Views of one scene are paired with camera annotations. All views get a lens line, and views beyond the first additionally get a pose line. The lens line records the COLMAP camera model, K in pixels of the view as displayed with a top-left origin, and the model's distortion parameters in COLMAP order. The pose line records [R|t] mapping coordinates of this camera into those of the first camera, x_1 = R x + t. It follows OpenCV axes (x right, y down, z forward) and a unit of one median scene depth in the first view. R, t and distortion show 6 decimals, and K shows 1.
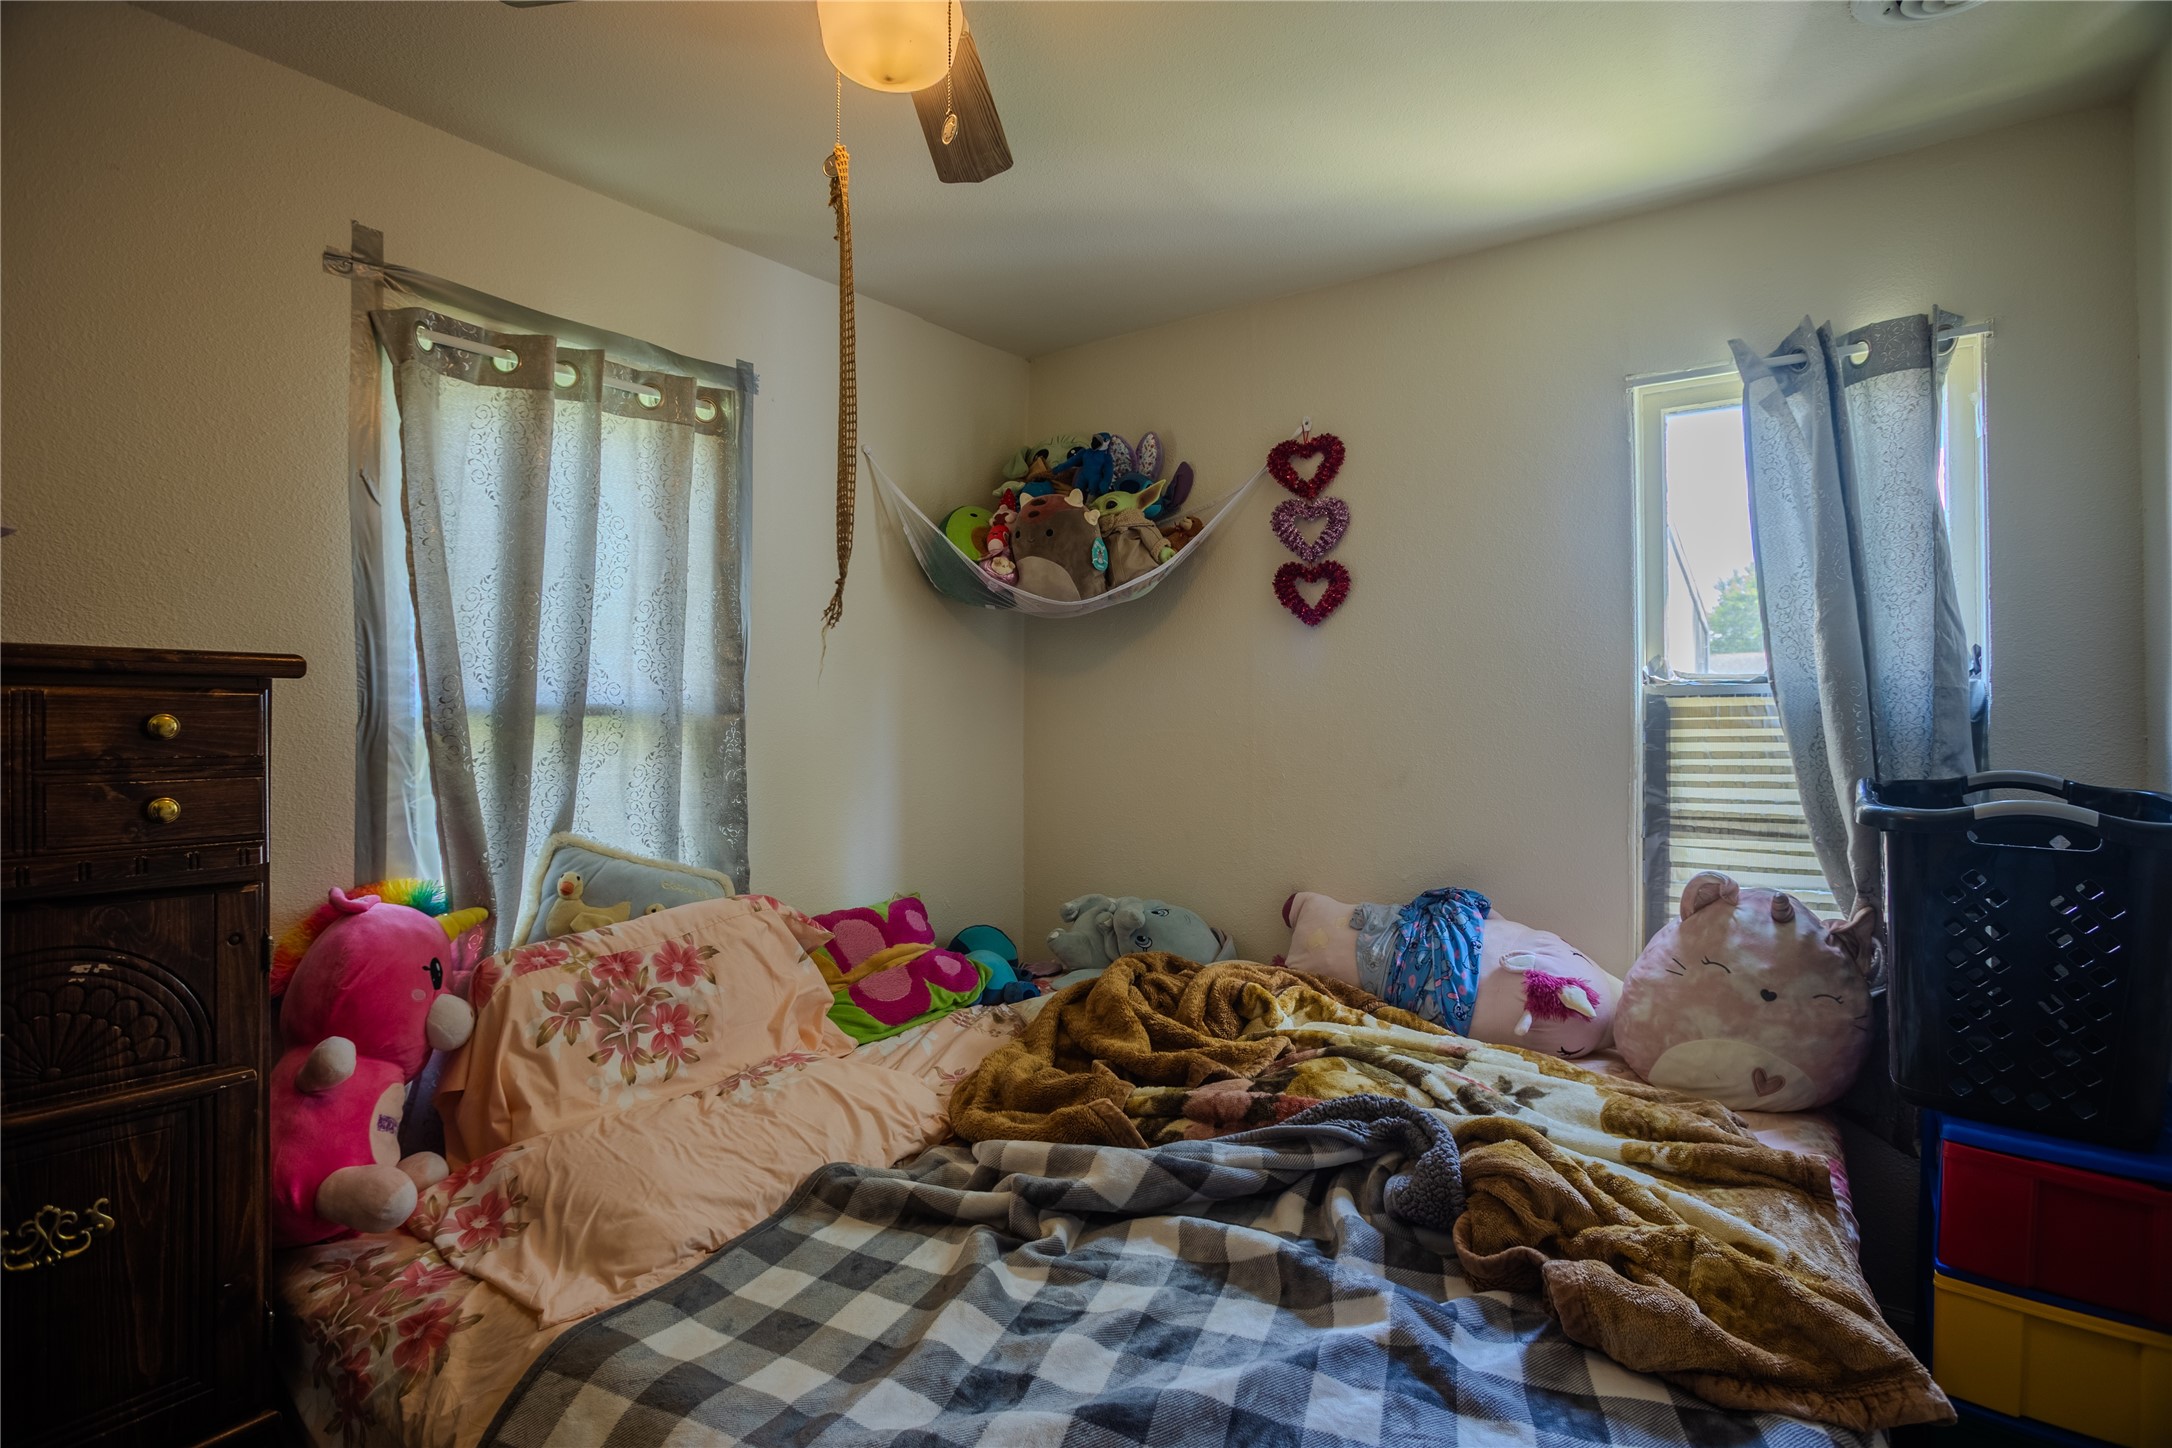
lens RADIAL K [[1073.6, 0, 1085.1], [0, 1073.6, 730.3], [0, 0, 1]] dist [-0.031018, 0.005202]
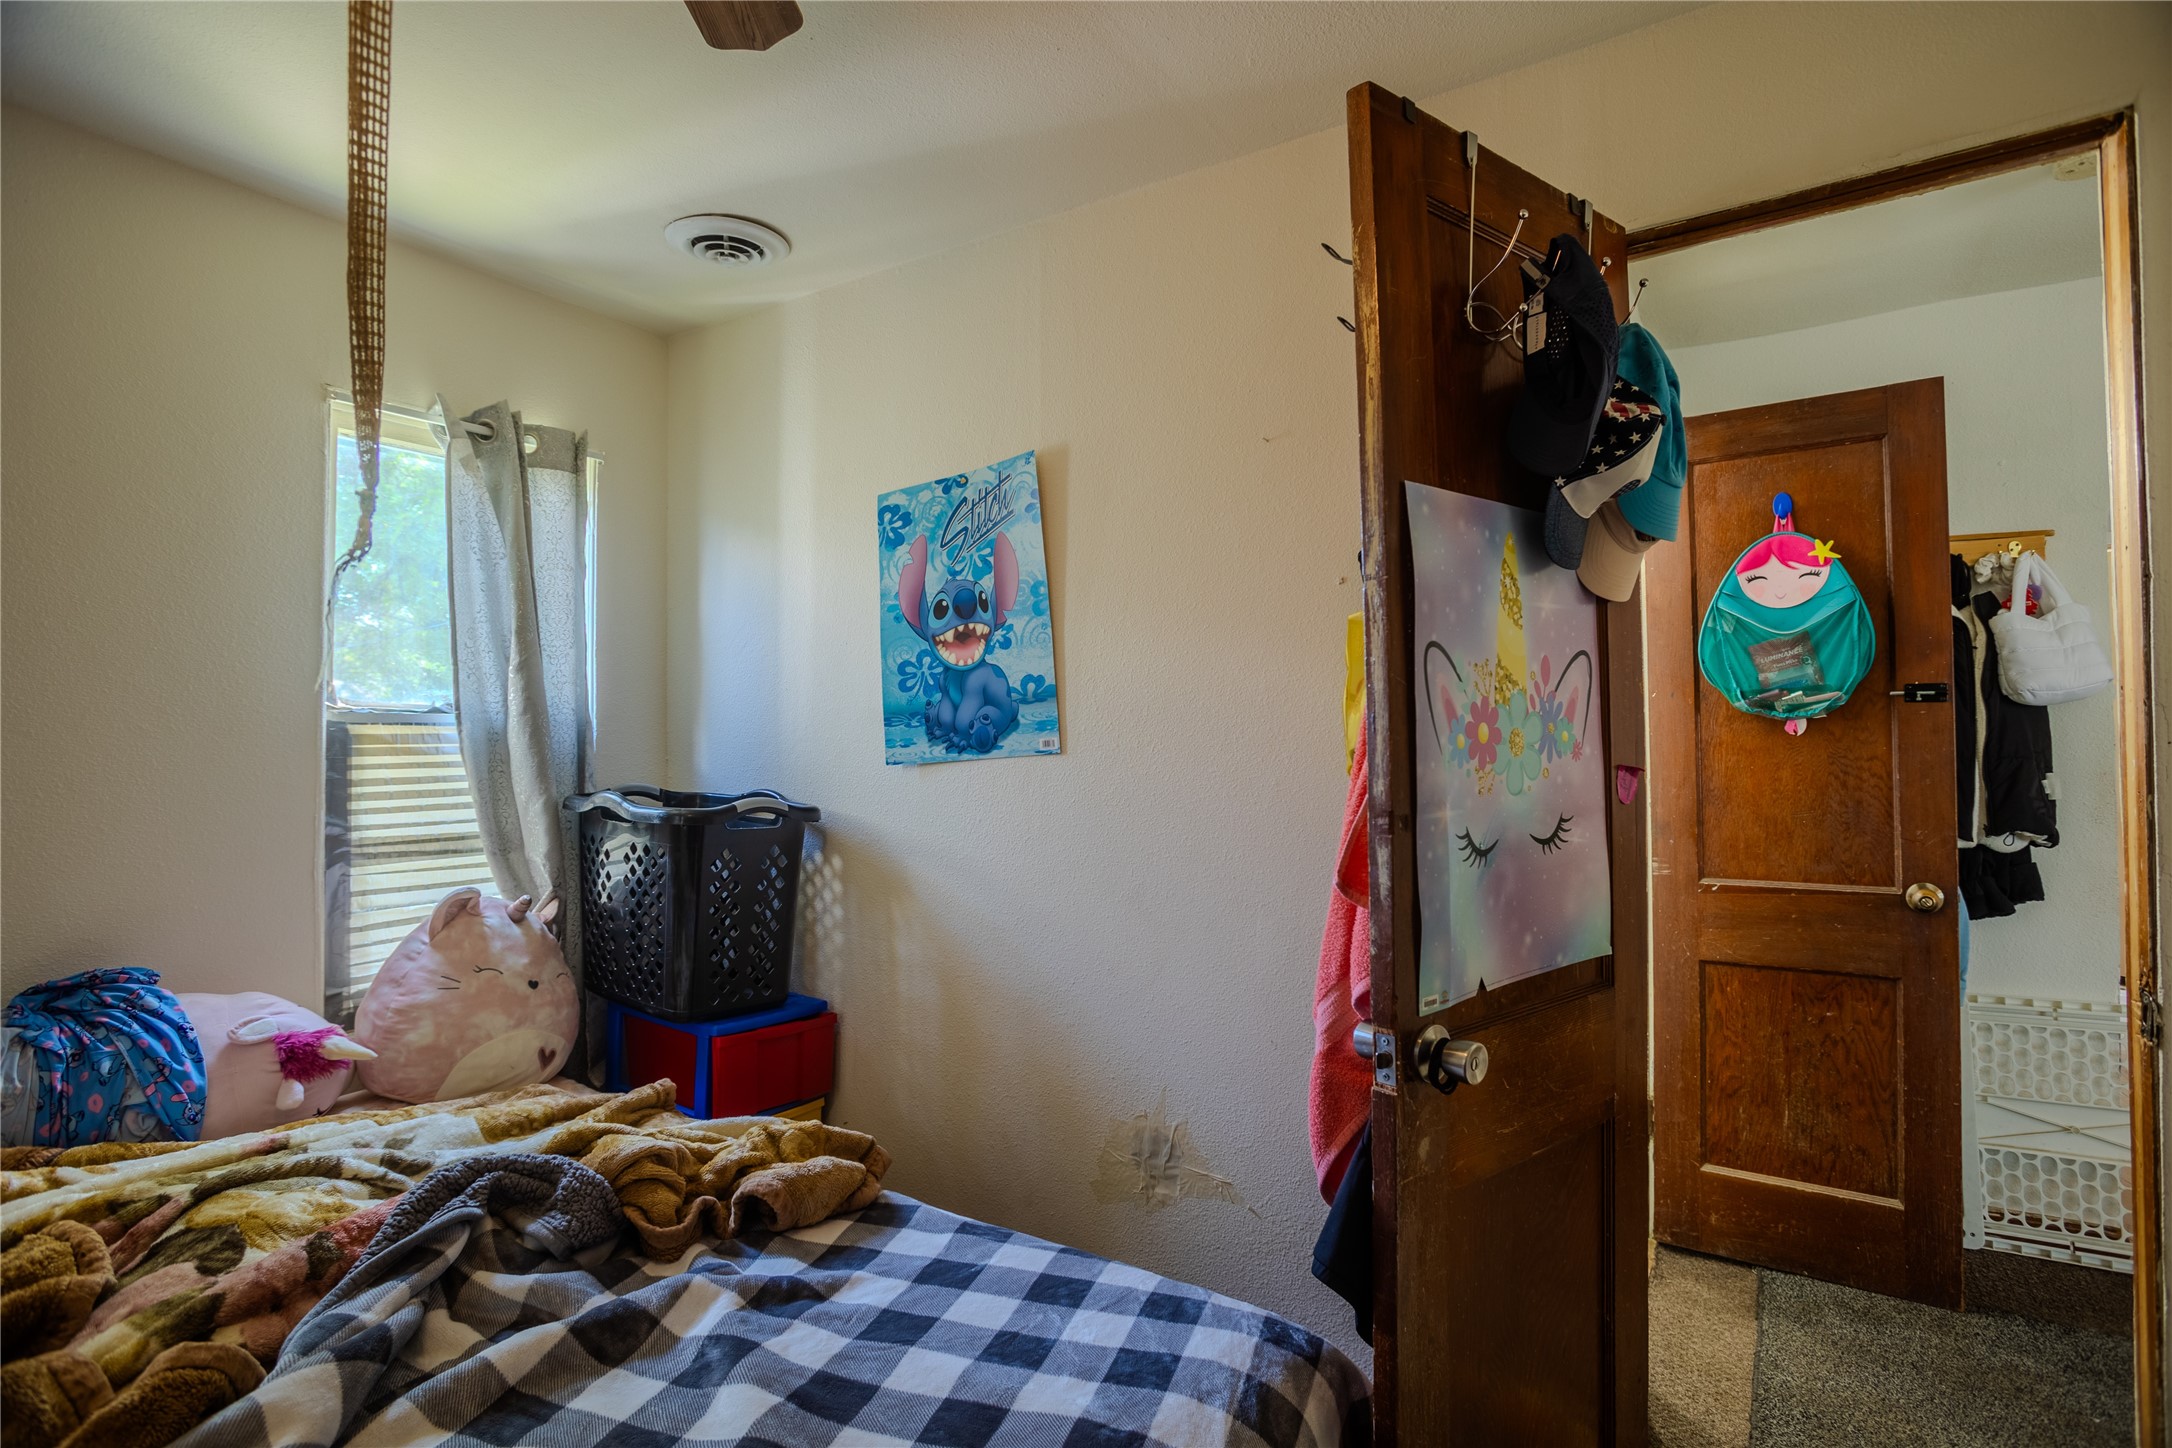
lens RADIAL K [[1073.6, 0, 1084.8], [0, 1073.6, 735.2], [0, 0, 1]] dist [-0.031018, 0.005202]
pose [[-0.023376, 0.016717, 0.999587, -0.470681], [0.014026, 0.999767, -0.016392, 0.005176], [-0.999628, 0.013637, -0.023605, 0.371629]]
